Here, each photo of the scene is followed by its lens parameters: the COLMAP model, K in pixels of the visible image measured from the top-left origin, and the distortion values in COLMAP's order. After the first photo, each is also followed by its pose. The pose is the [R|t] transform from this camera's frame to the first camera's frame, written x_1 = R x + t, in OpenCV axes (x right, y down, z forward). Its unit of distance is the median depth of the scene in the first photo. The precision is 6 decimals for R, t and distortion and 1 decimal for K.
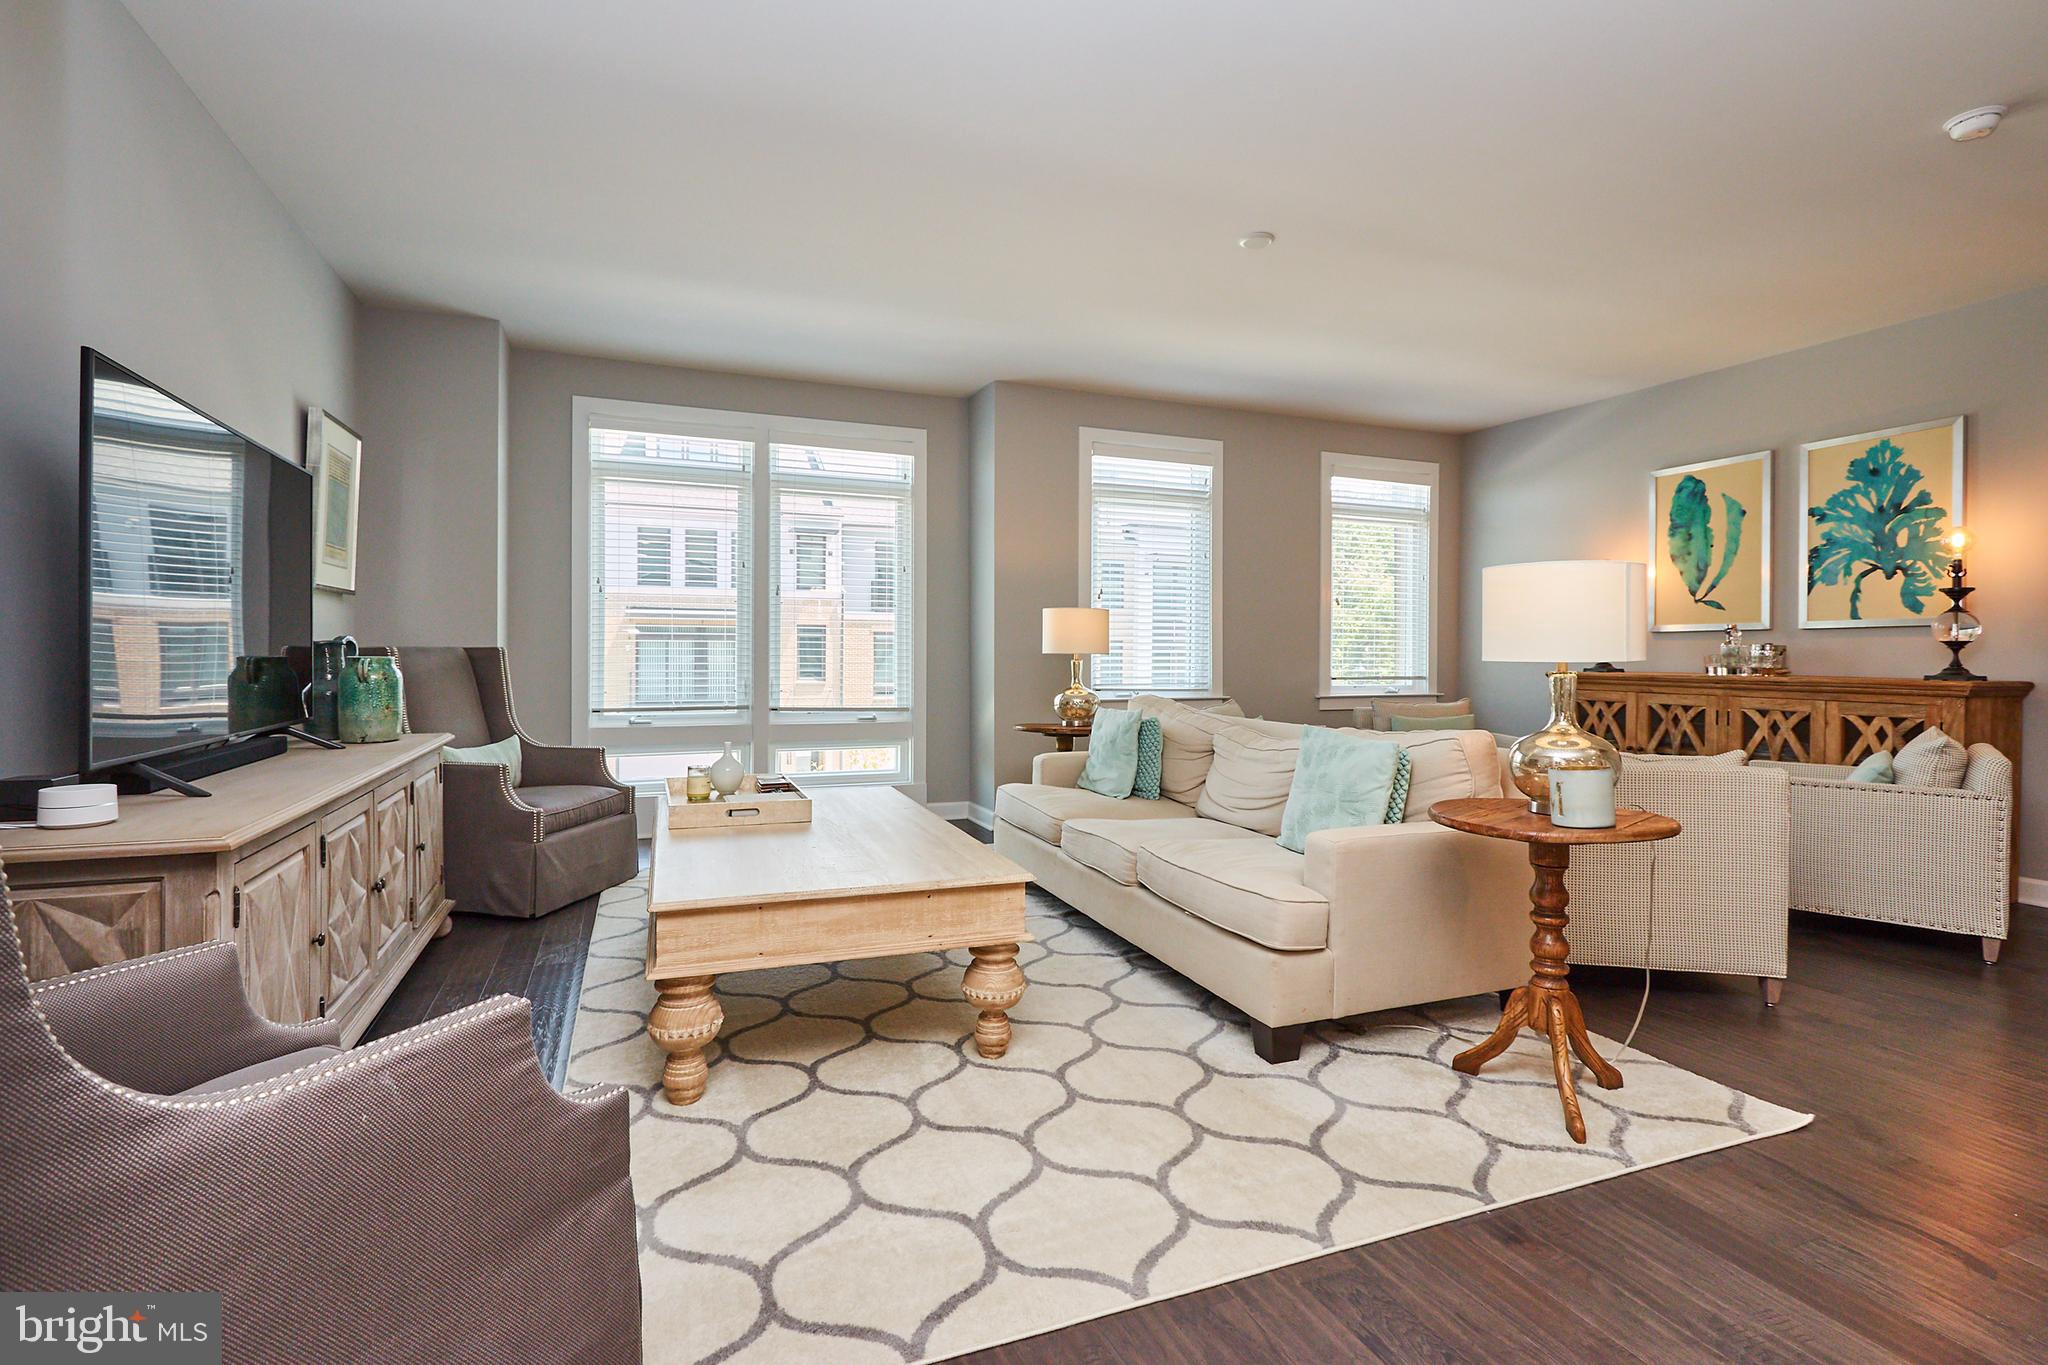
lens RADIAL K [[956.8, 0, 1025.4], [0, 956.8, 659.7], [0, 0, 1]] dist [-0.002880, 0.000658]
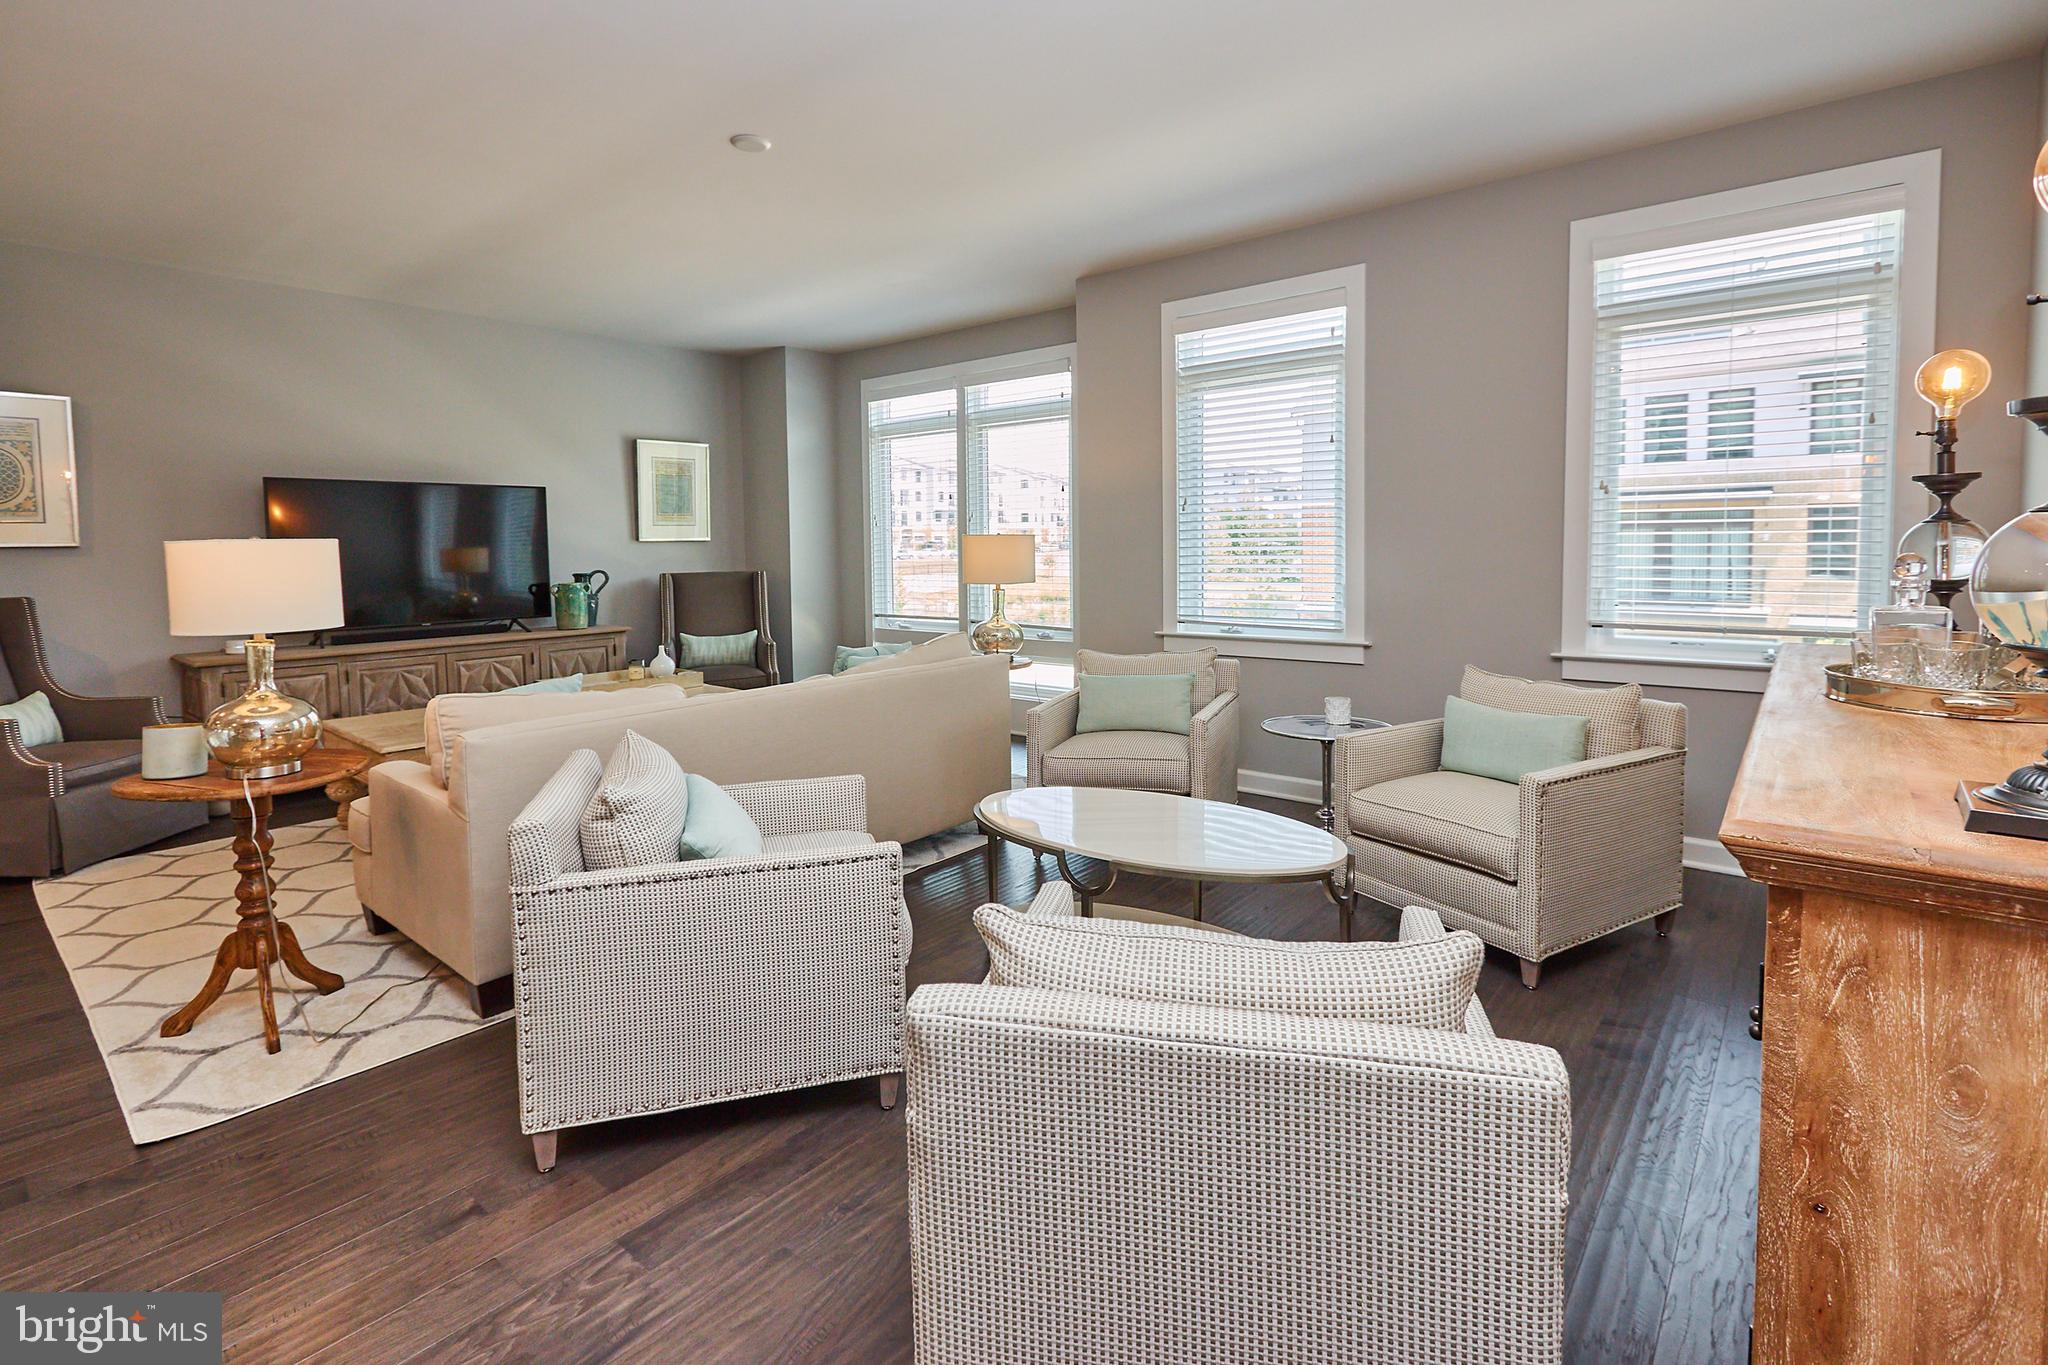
lens RADIAL K [[964.0, 0, 1034.5], [0, 964.0, 598.0], [0, 0, 1]] dist [-0.002713, -0.000379]
pose [[0.470861, 0.038423, -0.881370, 0.944431], [0.009315, 0.998779, 0.048518, -0.038380], [0.882158, -0.031055, 0.469928, 0.634006]]
